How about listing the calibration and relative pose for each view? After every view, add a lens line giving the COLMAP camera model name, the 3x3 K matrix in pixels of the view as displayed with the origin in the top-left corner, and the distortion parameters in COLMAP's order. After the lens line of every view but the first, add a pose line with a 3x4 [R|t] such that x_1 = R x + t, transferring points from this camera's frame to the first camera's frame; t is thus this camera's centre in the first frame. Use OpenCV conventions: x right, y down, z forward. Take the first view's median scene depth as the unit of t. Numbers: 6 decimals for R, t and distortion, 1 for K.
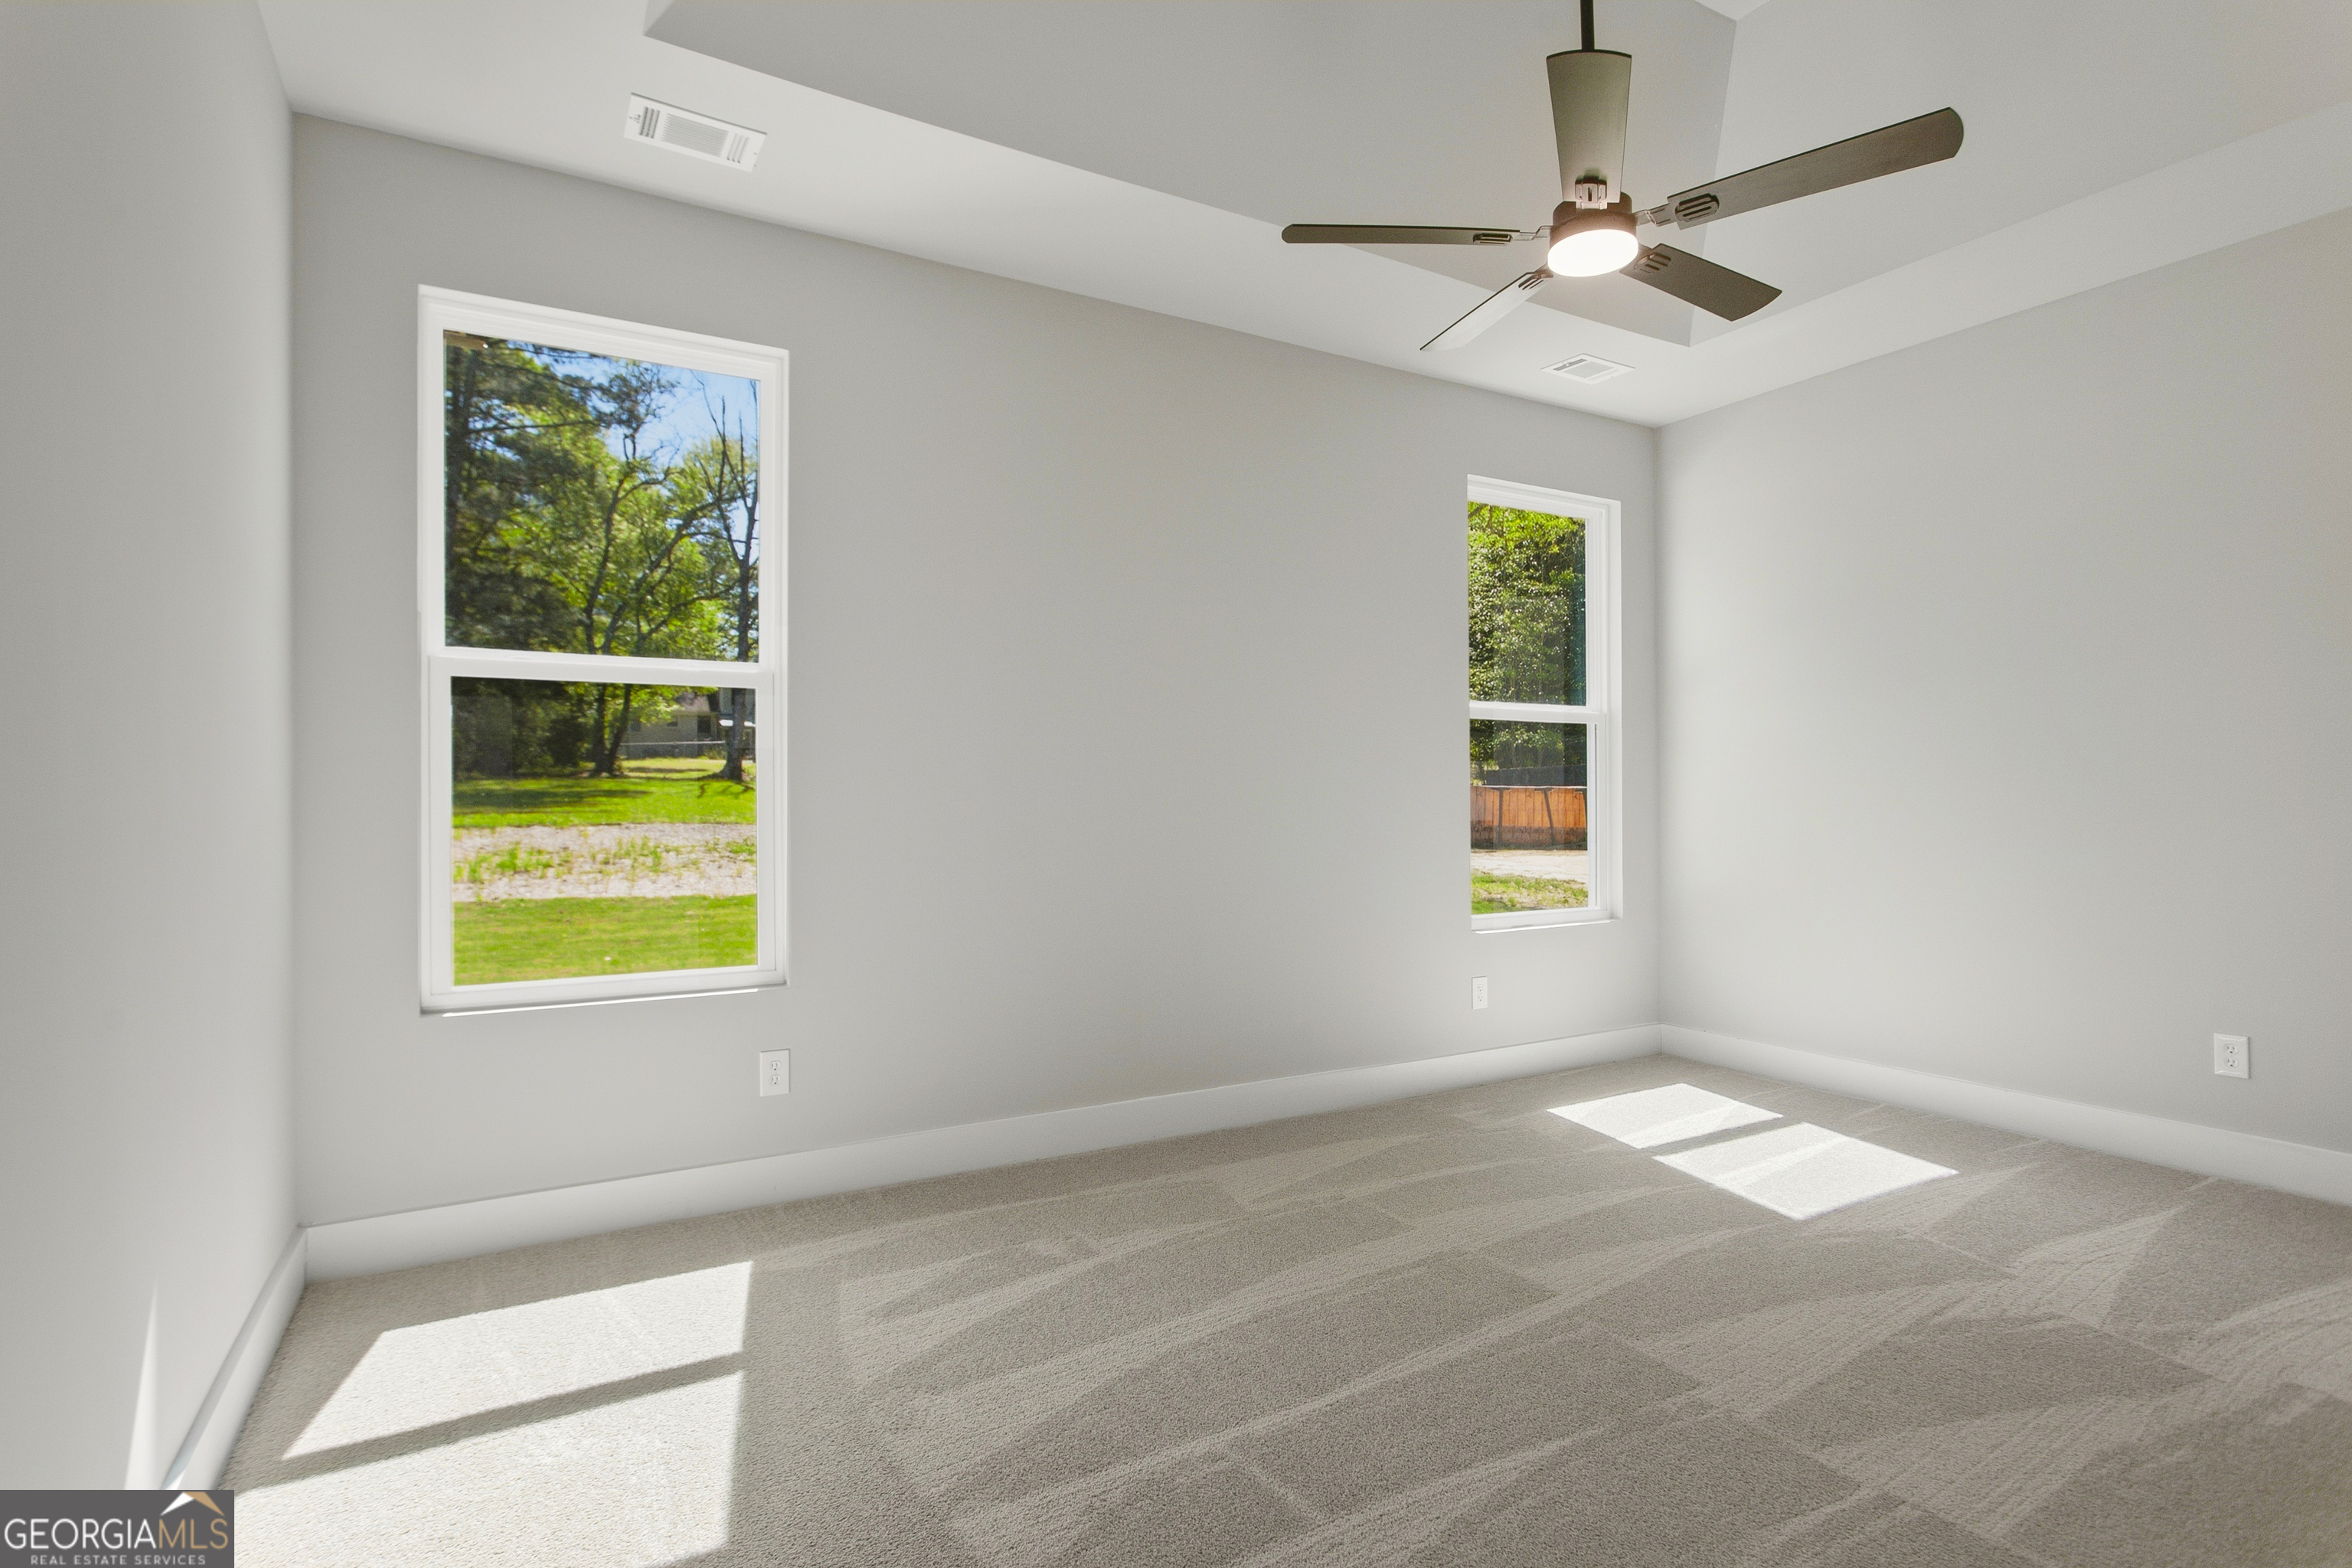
lens RADIAL K [[1191.0, 0, 1179.1], [0, 1191.0, 789.6], [0, 0, 1]] dist [-0.005752, 0.000826]
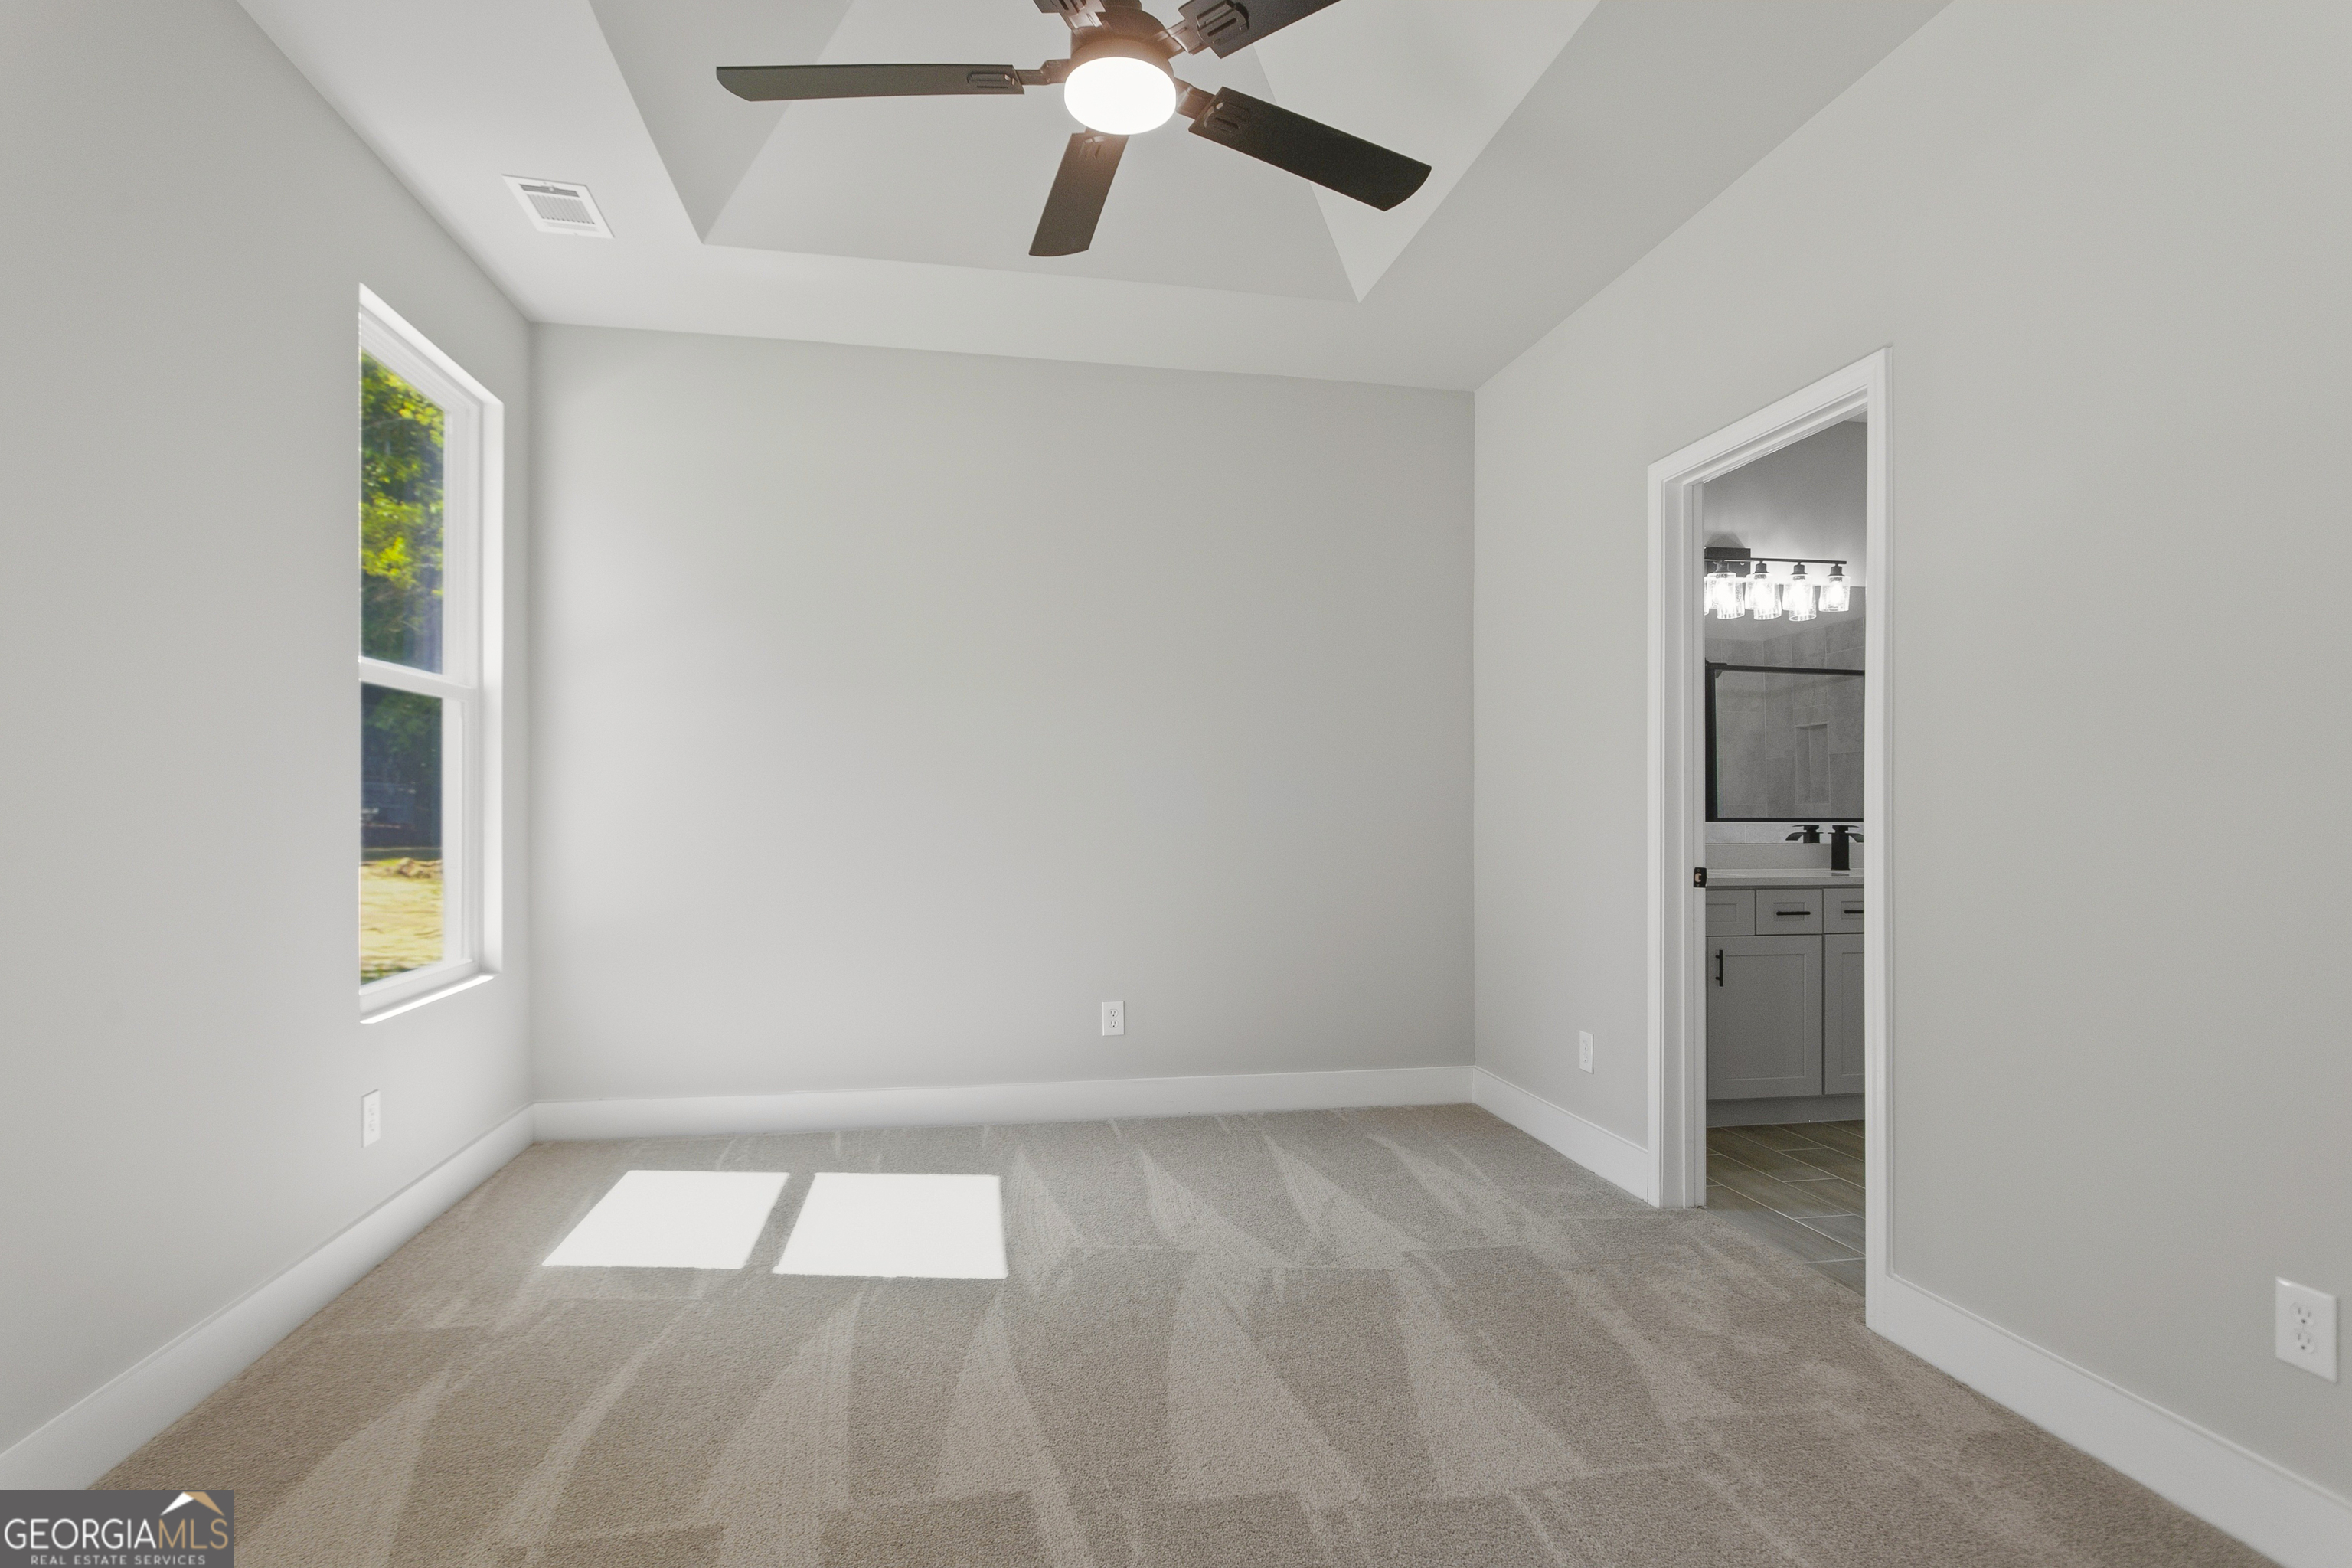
lens RADIAL K [[1191.0, 0, 1175.9], [0, 1191.0, 791.2], [0, 0, 1]] dist [-0.005752, 0.000826]
pose [[0.320607, 0.018284, 0.947036, -0.317500], [-0.013828, 0.999797, -0.014621, 0.005414], [-0.947111, -0.008408, 0.320795, 0.627224]]
